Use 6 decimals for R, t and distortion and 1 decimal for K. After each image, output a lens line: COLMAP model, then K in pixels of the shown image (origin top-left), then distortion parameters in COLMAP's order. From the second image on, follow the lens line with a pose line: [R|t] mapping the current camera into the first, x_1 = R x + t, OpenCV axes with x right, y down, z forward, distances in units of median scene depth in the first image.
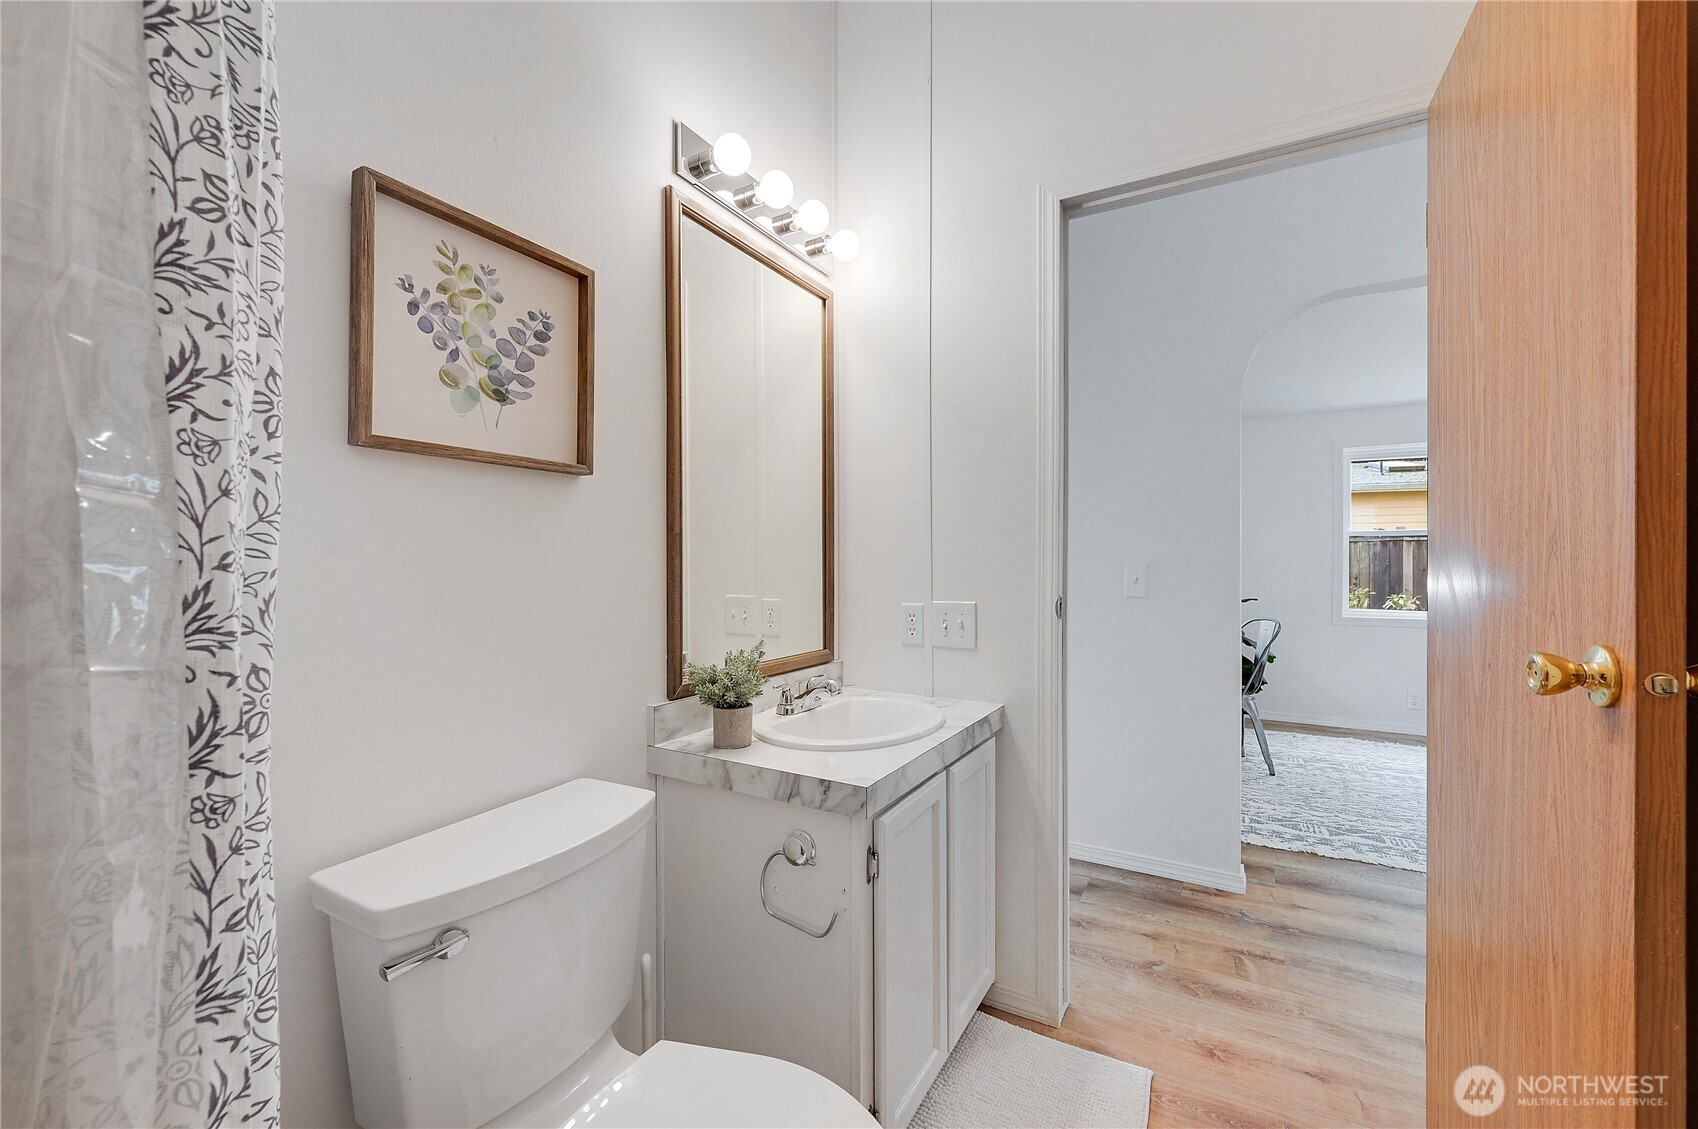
lens RADIAL K [[680.2, 0, 855.3], [0, 680.2, 556.3], [0, 0, 1]] dist [-0.000631, 0.000441]
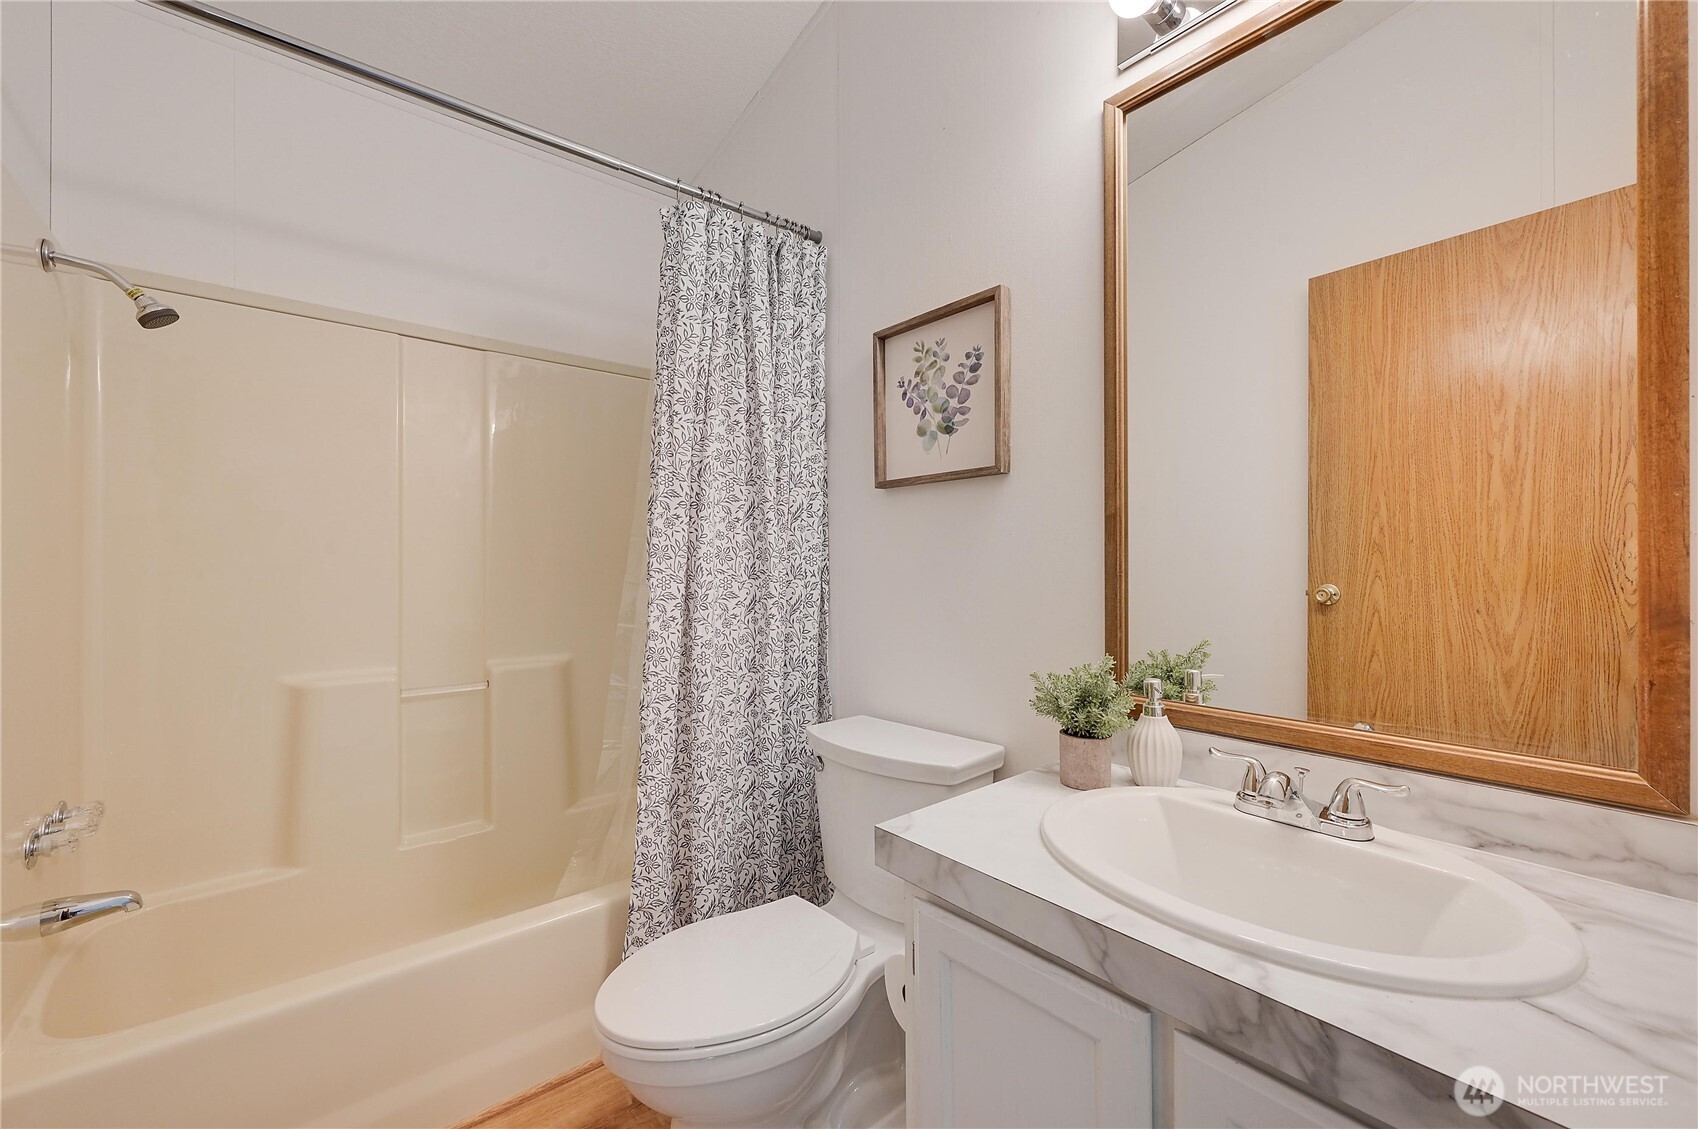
lens RADIAL K [[680.2, 0, 855.3], [0, 680.2, 556.3], [0, 0, 1]] dist [-0.000631, 0.000441]
pose [[-0.347968, -0.010099, -0.937452, 0.810656], [0.007822, 0.999876, -0.013675, 0.031681], [0.937474, -0.012091, -0.347846, 1.314407]]
